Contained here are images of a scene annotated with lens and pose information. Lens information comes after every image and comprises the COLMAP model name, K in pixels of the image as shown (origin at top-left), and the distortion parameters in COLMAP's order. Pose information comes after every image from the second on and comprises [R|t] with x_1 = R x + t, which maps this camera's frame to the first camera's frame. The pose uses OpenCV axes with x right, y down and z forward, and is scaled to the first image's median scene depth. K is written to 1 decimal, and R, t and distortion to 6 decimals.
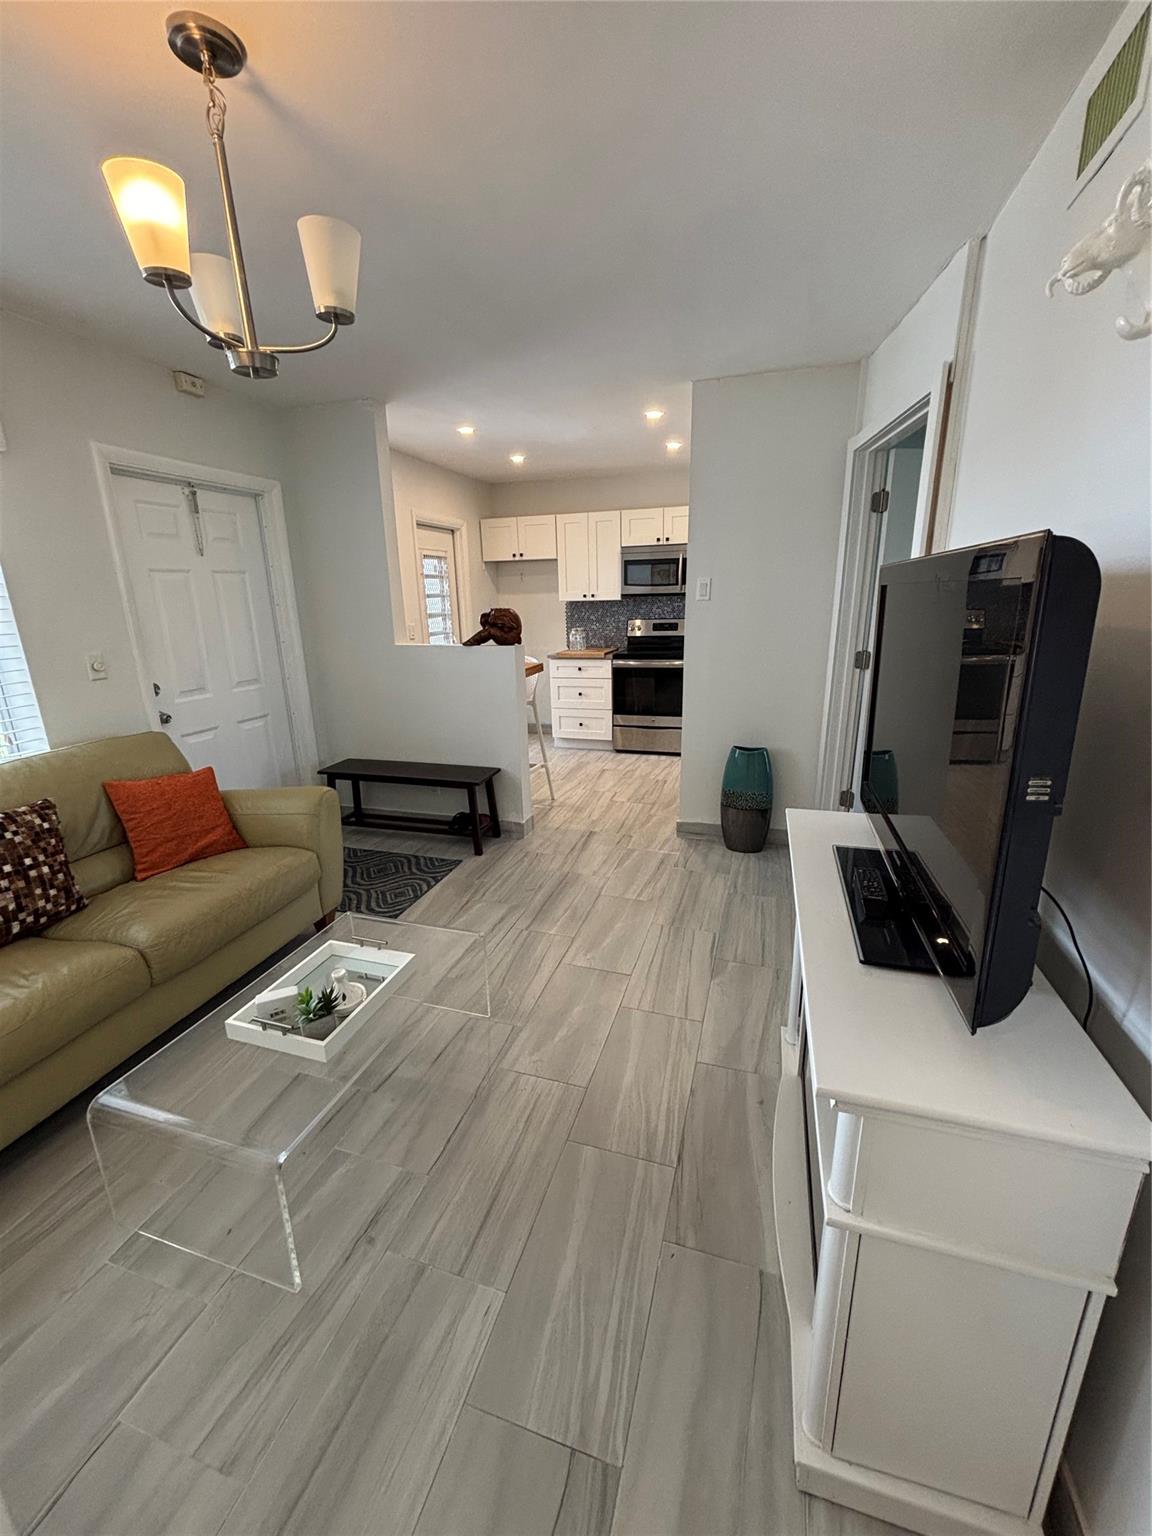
lens RADIAL K [[618.2, 0, 573.8], [0, 618.2, 763.9], [0, 0, 1]] dist [-0.000686, -0.000212]
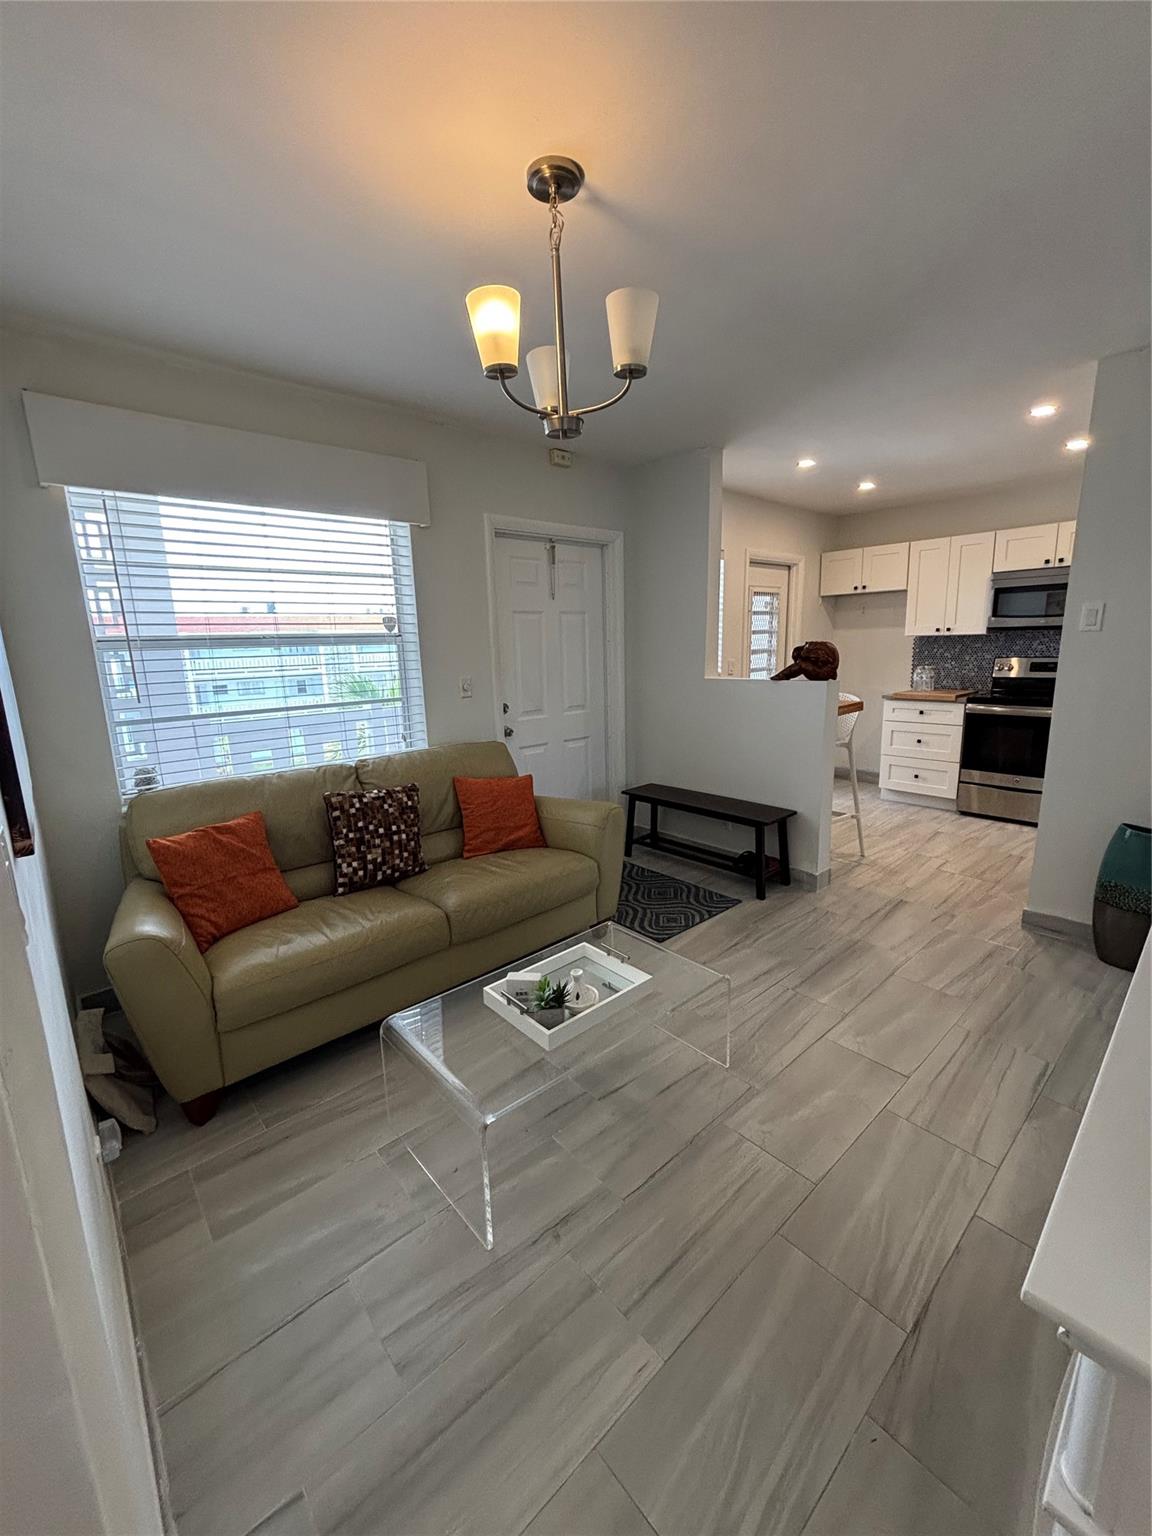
lens RADIAL K [[618.2, 0, 573.8], [0, 618.2, 763.9], [0, 0, 1]] dist [-0.000686, -0.000212]
pose [[0.857309, 0.096475, -0.505681, 0.066272], [-0.127756, 0.991426, -0.027445, 0.005930], [0.498698, 0.088132, 0.862284, 0.025159]]
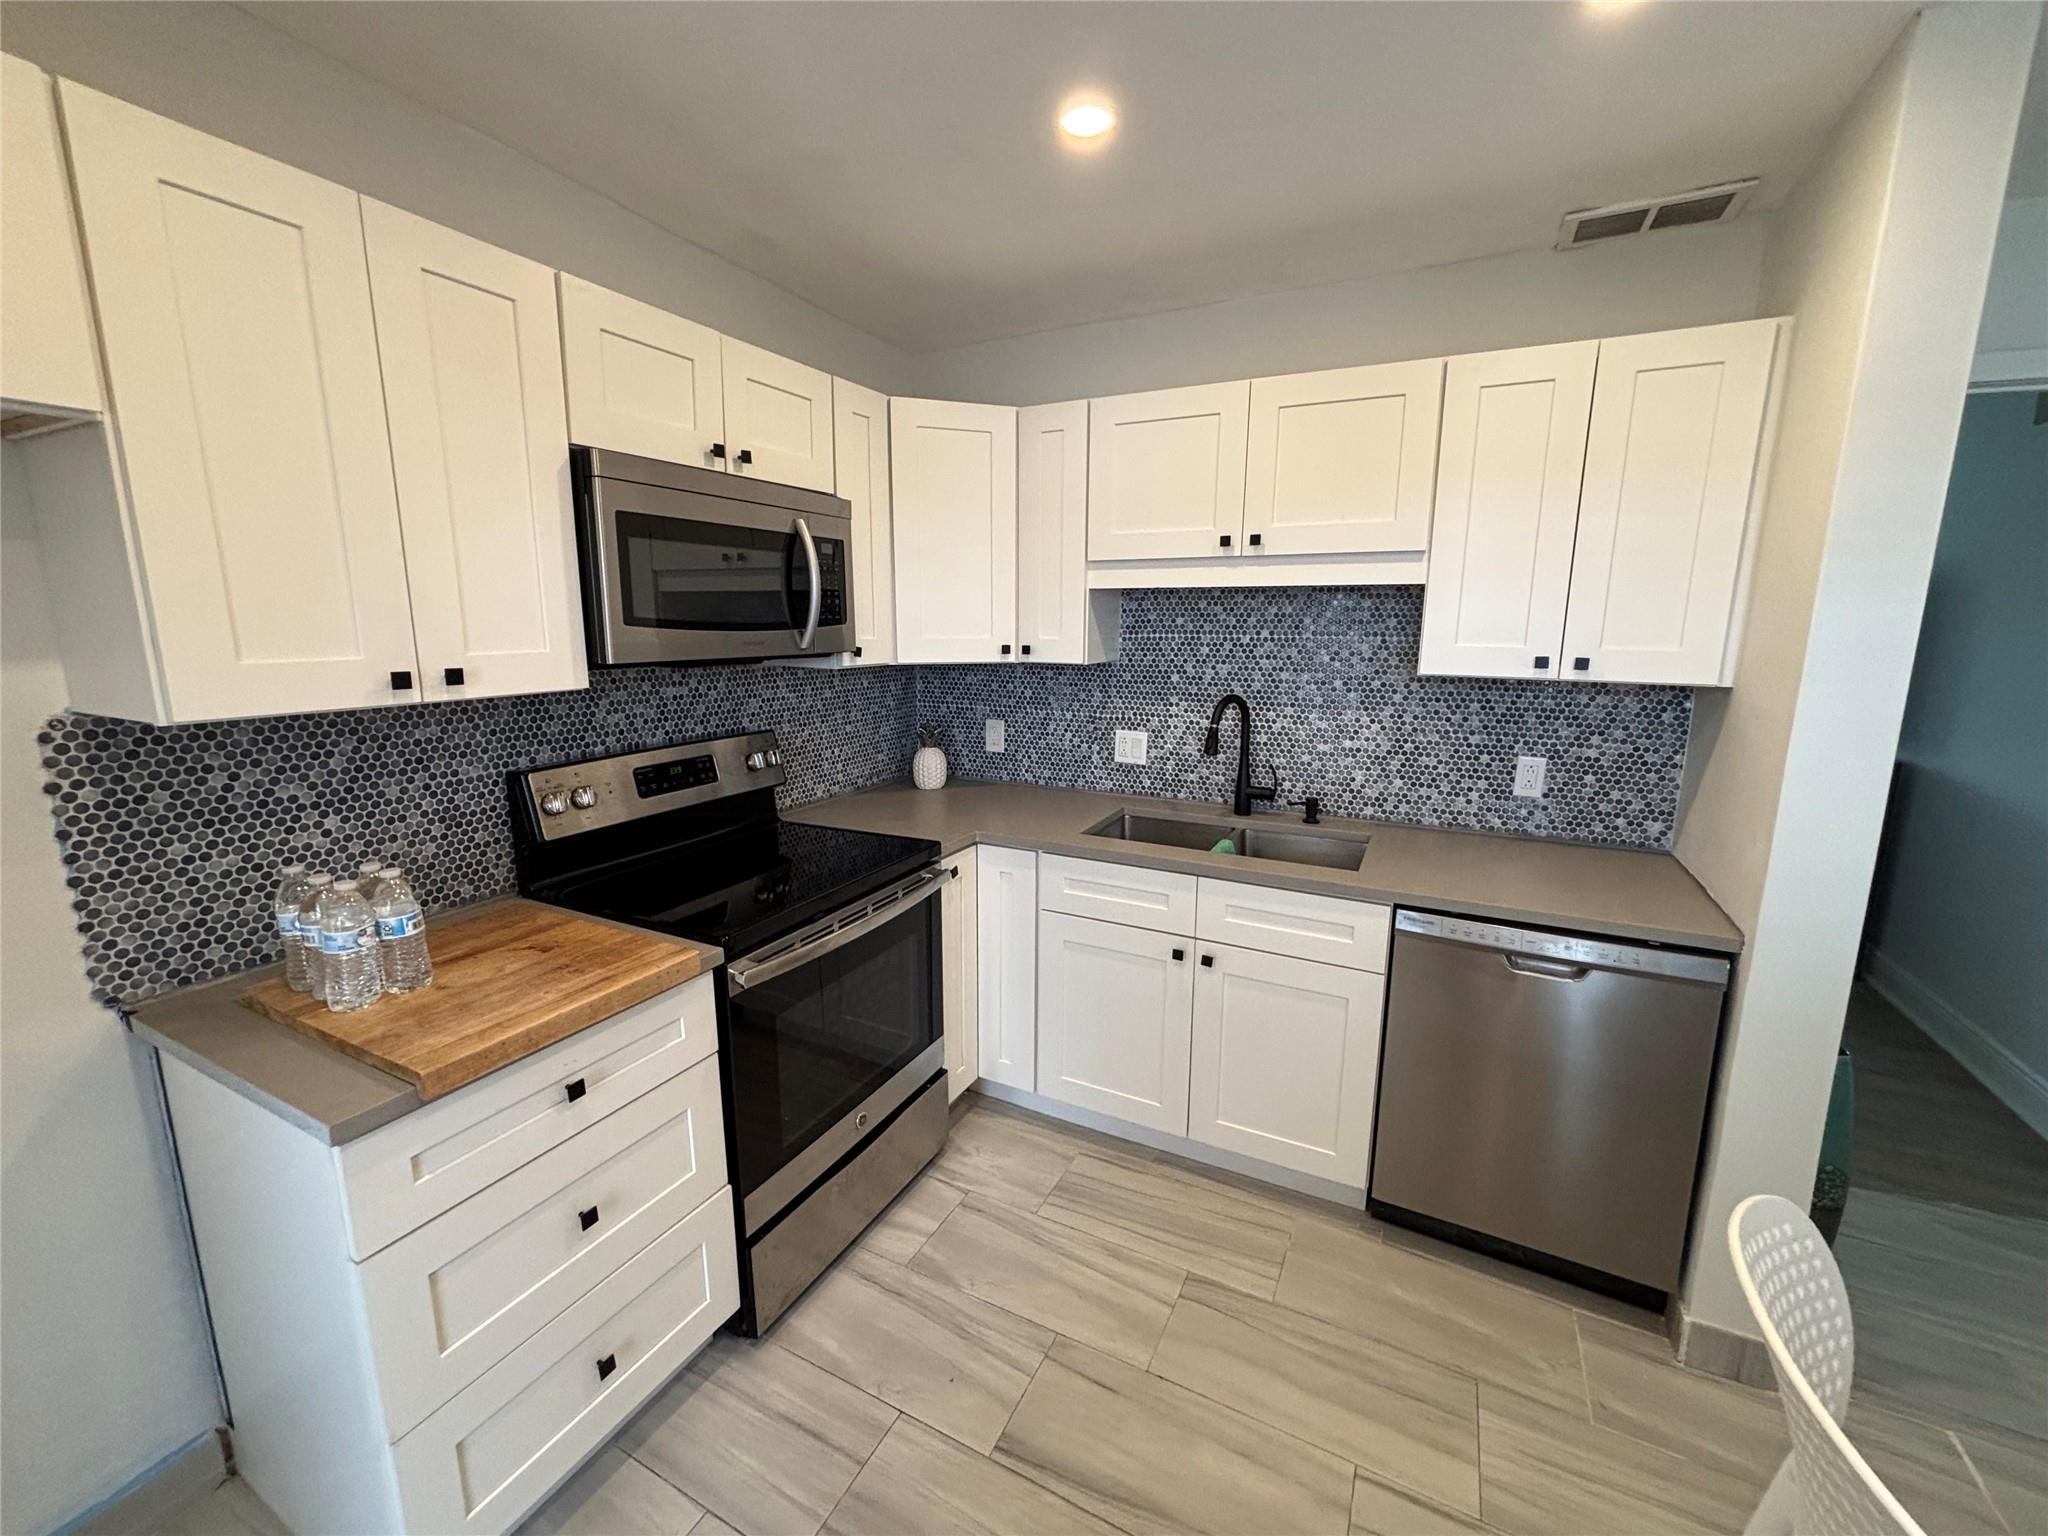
lens RADIAL K [[824.3, 0, 1030.1], [0, 824.3, 765.7], [0, 0, 1]] dist [-0.000686, -0.000212]
pose [[0.164880, -0.150204, 0.974809, -0.324282], [0.255701, 0.961055, 0.104835, -0.414121], [-0.952592, 0.231975, 0.196866, 1.442150]]
